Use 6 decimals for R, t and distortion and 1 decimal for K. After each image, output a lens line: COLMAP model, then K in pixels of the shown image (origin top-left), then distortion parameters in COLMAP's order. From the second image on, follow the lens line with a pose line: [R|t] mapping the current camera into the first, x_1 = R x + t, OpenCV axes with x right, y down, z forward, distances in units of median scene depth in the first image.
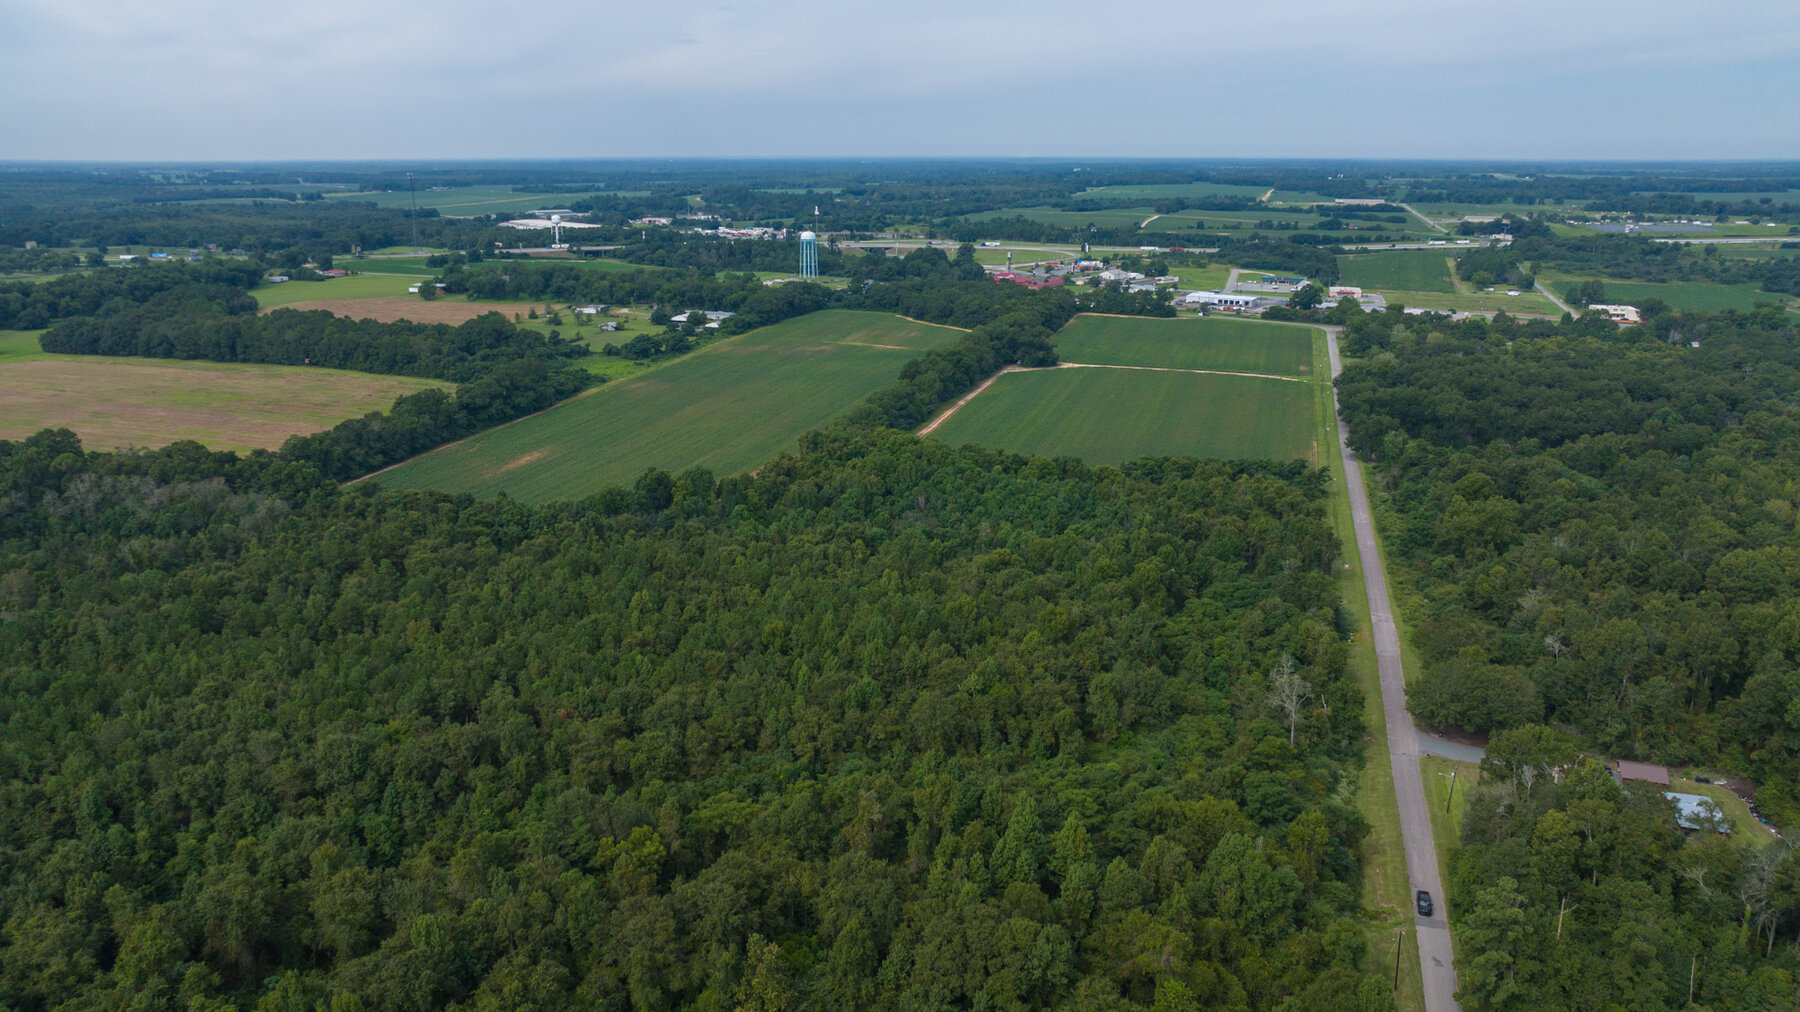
lens RADIAL K [[1266.5, 0, 900.0], [0, 1266.5, 506.0], [0, 0, 1]] dist [-0.015402, -0.003702]
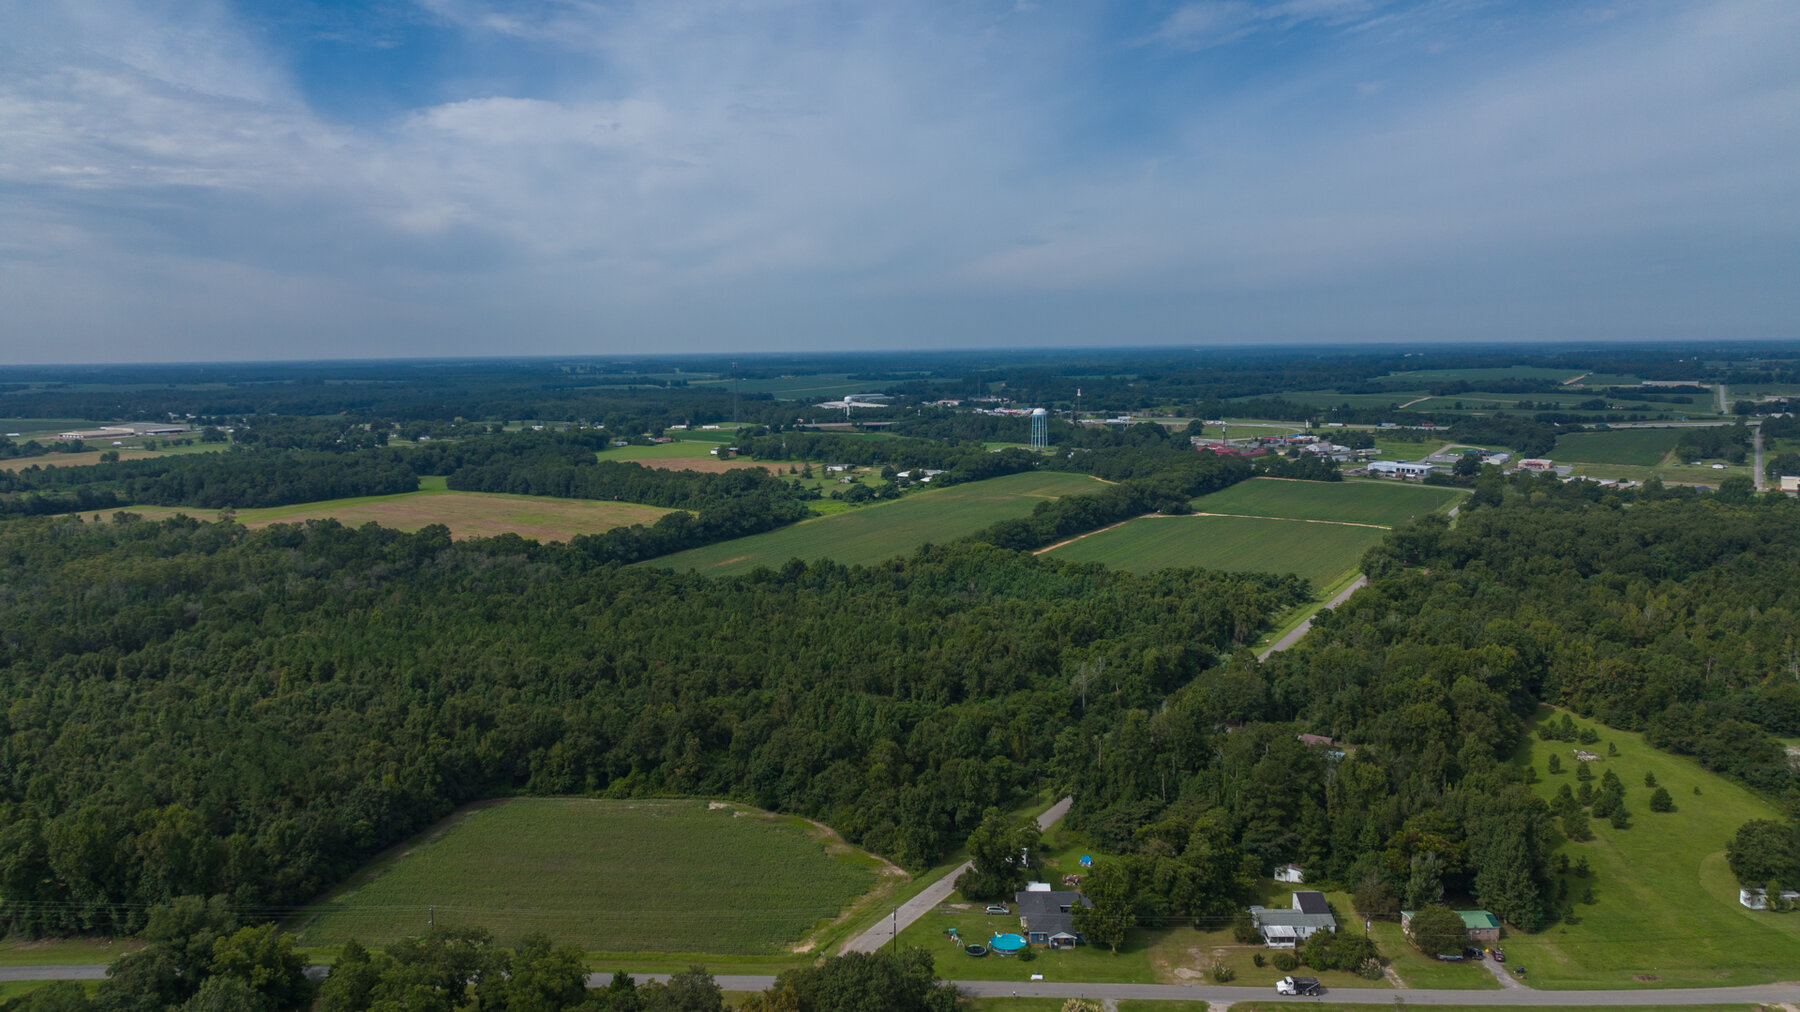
lens RADIAL K [[1266.5, 0, 900.0], [0, 1266.5, 506.0], [0, 0, 1]] dist [-0.015402, -0.003702]
pose [[0.964490, 0.020256, -0.263341, 0.163298], [-0.057894, 0.989021, -0.135963, 0.055027], [0.257695, 0.146381, 0.955074, -0.192873]]
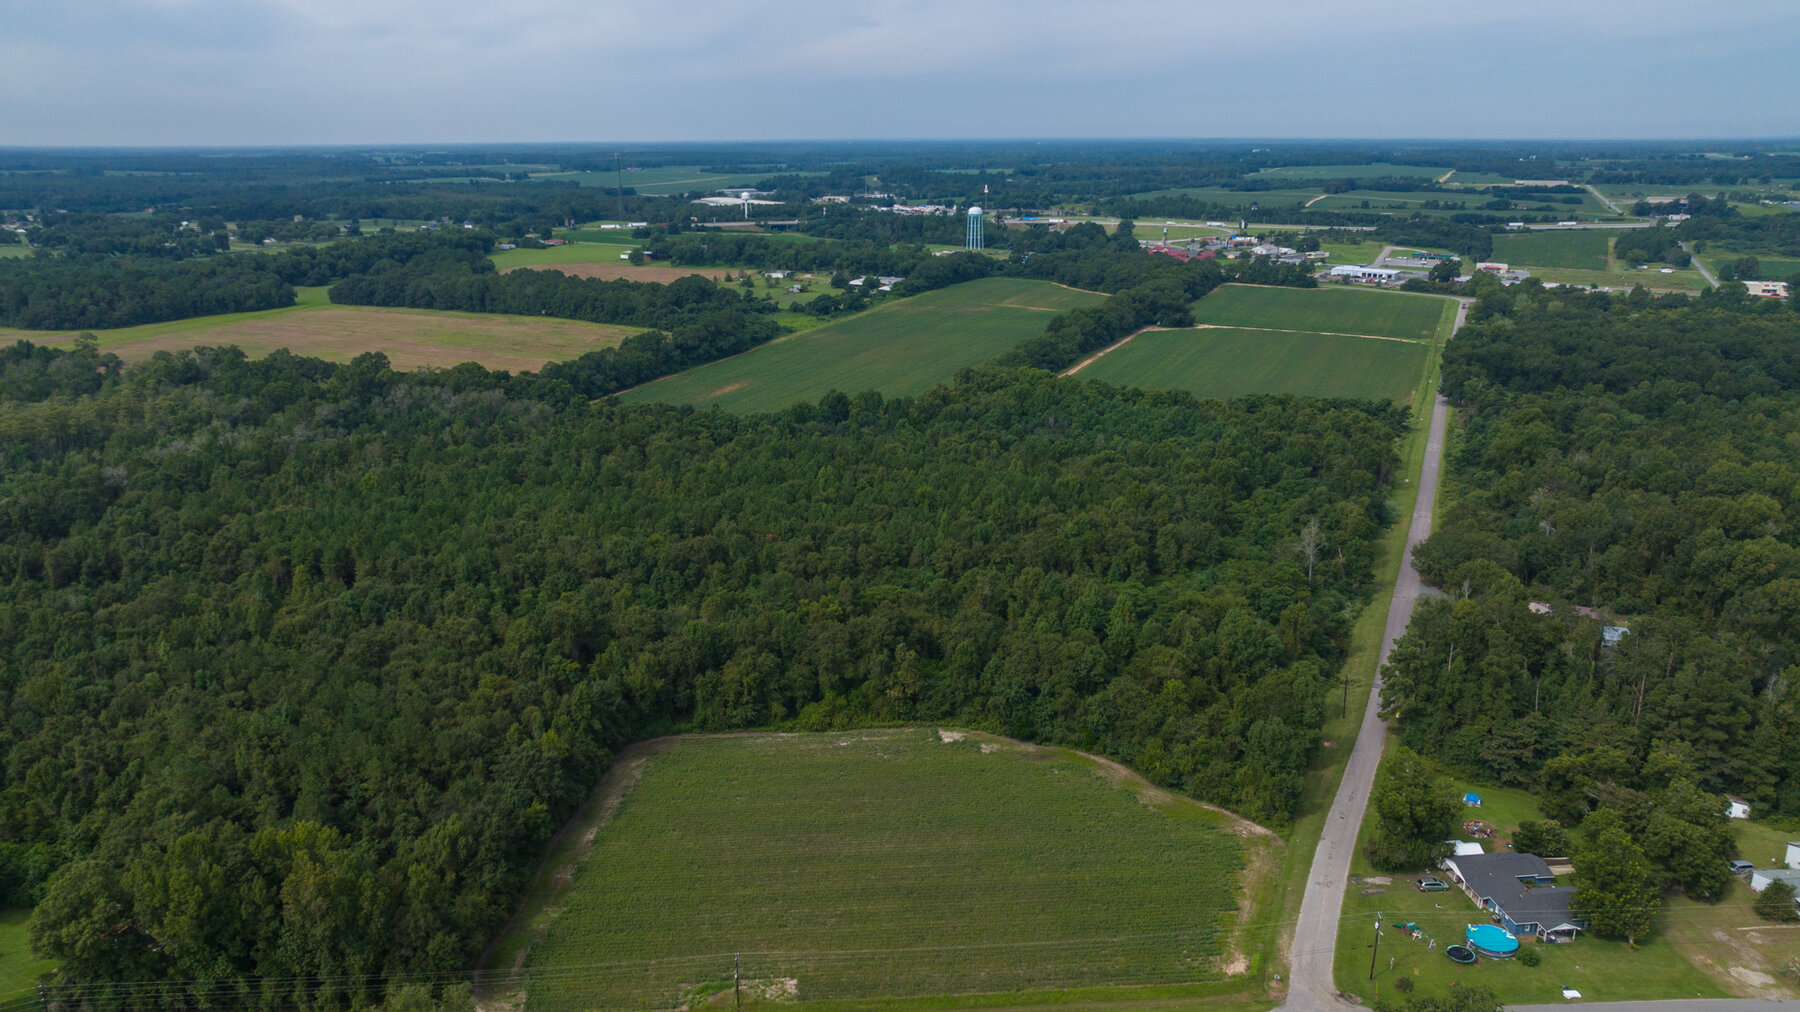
lens RADIAL K [[1266.5, 0, 900.0], [0, 1266.5, 506.0], [0, 0, 1]] dist [-0.015402, -0.003702]
pose [[0.990974, 0.033880, -0.129700, 0.017944], [-0.032131, 0.999363, 0.015555, 0.034049], [0.130144, -0.011247, 0.991431, -0.119522]]
